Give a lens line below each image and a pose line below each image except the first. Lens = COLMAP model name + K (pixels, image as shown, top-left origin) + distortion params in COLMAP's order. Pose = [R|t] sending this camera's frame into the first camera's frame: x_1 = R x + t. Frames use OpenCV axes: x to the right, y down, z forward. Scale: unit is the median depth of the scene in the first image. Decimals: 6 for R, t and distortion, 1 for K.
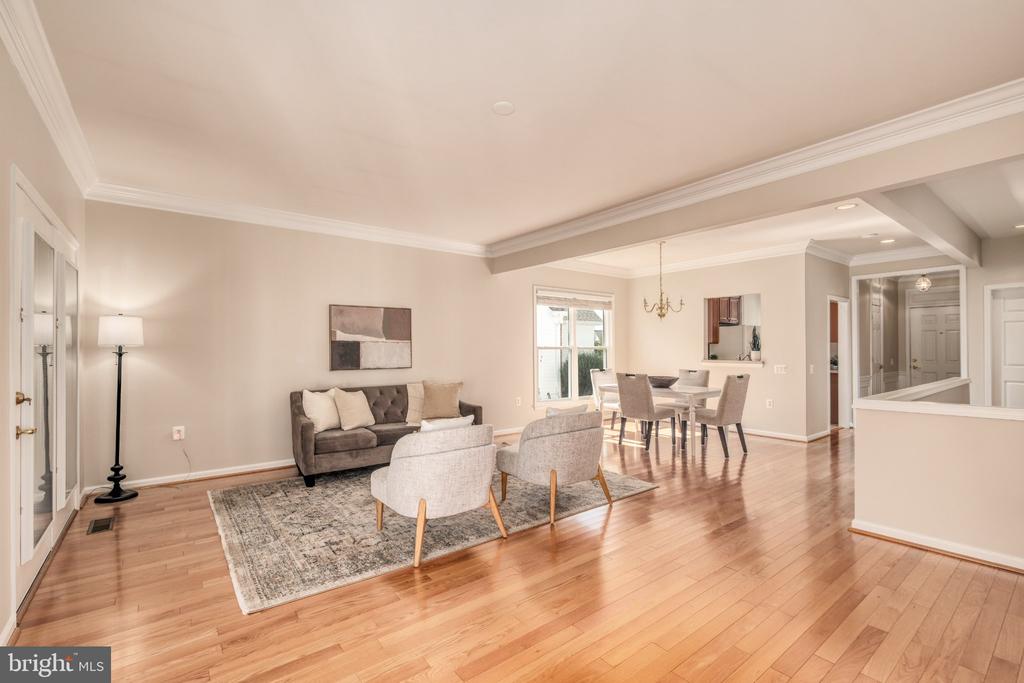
lens RADIAL K [[453.4, 0, 528.1], [0, 453.4, 344.9], [0, 0, 1]] dist [0.001328, 0.000133]
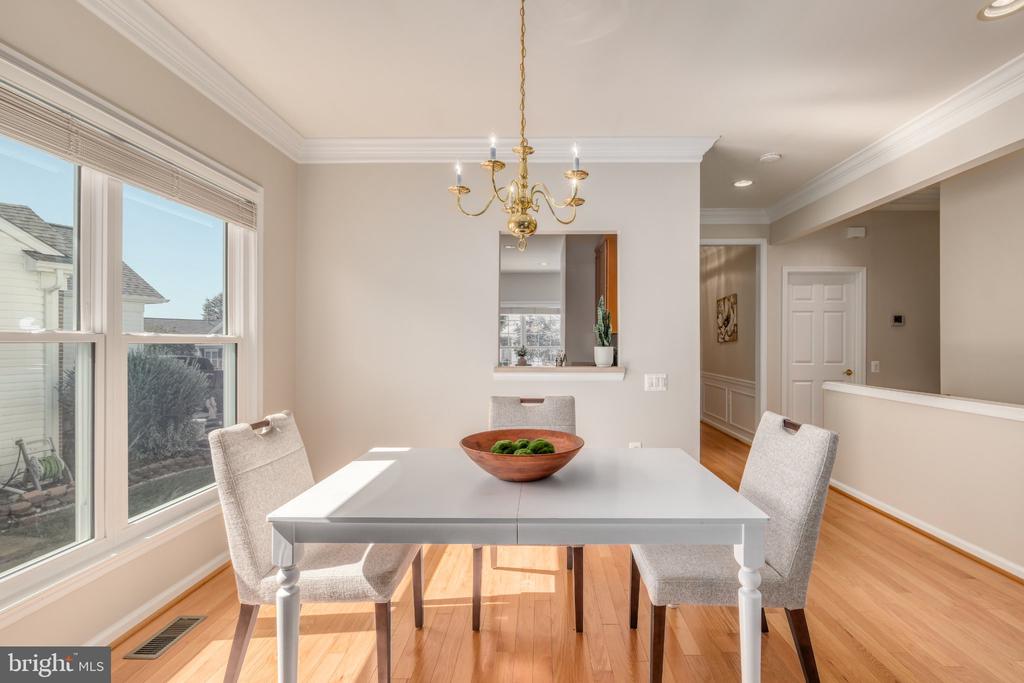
lens RADIAL K [[453.4, 0, 528.1], [0, 453.4, 344.9], [0, 0, 1]] dist [0.001328, 0.000133]
pose [[0.650164, -0.002084, 0.759791, 0.088337], [-0.007325, 0.999933, 0.009011, 0.009685], [-0.759758, -0.011424, 0.650105, 0.944692]]
